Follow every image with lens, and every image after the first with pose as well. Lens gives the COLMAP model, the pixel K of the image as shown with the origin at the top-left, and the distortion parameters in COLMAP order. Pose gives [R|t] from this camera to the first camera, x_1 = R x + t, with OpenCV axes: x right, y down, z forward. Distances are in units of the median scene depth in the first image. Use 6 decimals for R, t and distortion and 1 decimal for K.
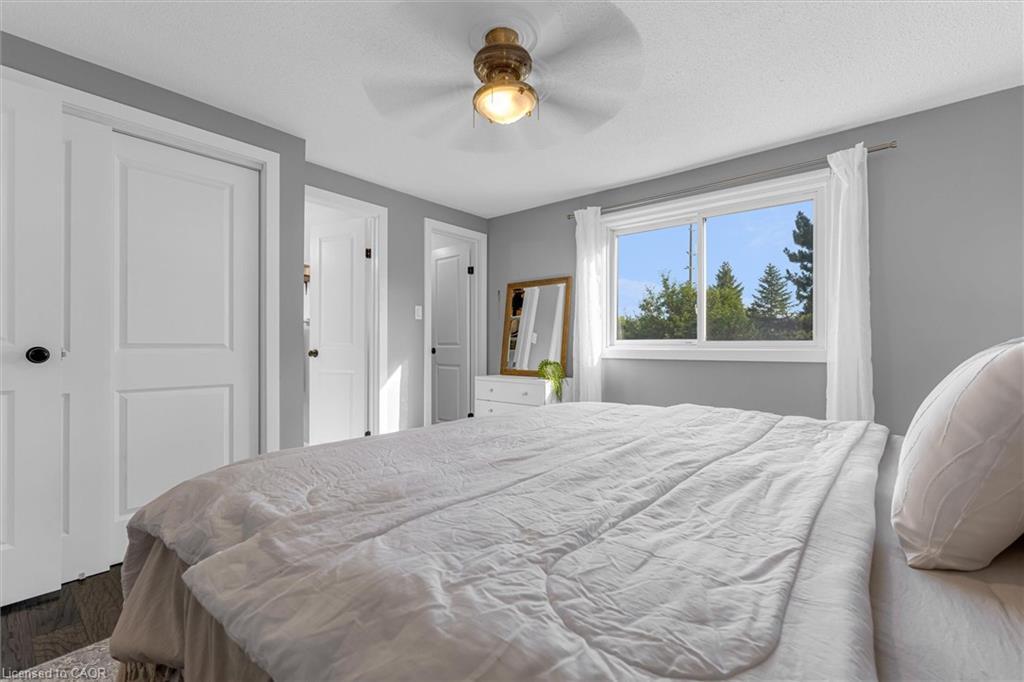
lens RADIAL K [[447.3, 0, 512.0], [0, 447.3, 341.0], [0, 0, 1]] dist [0.000519, 0.000002]
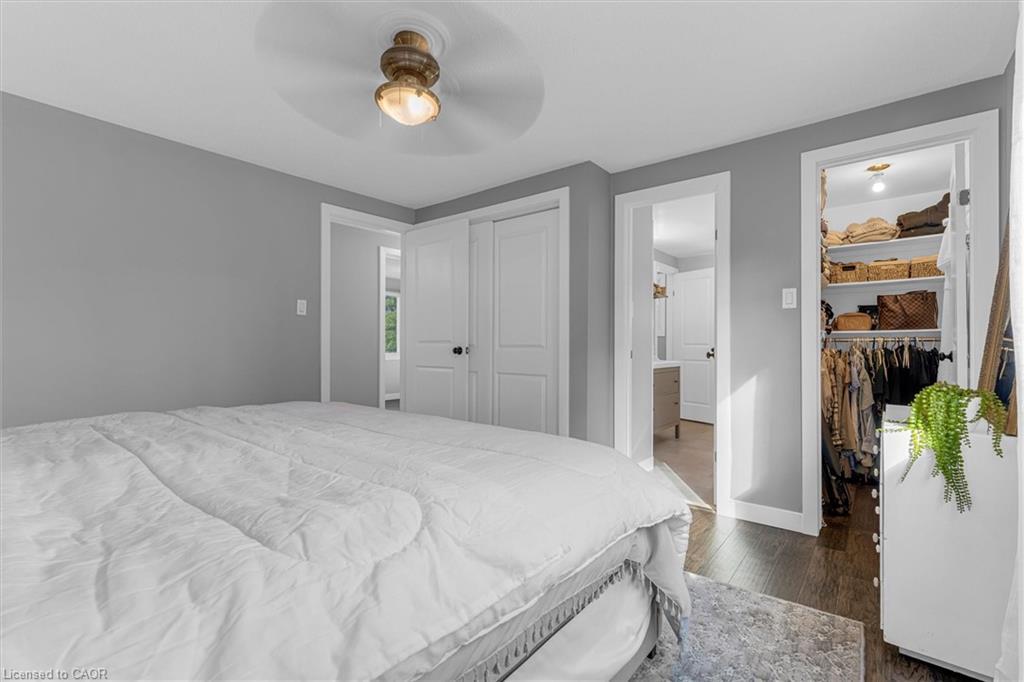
lens RADIAL K [[453.3, 0, 512.0], [0, 453.3, 341.0], [0, 0, 1]] dist [-0.000767, -0.000097]
pose [[0.017488, -0.007208, -0.999821, 0.524595], [0.010190, 0.999923, -0.007030, 0.001590], [0.999795, -0.010065, 0.017560, 0.633005]]
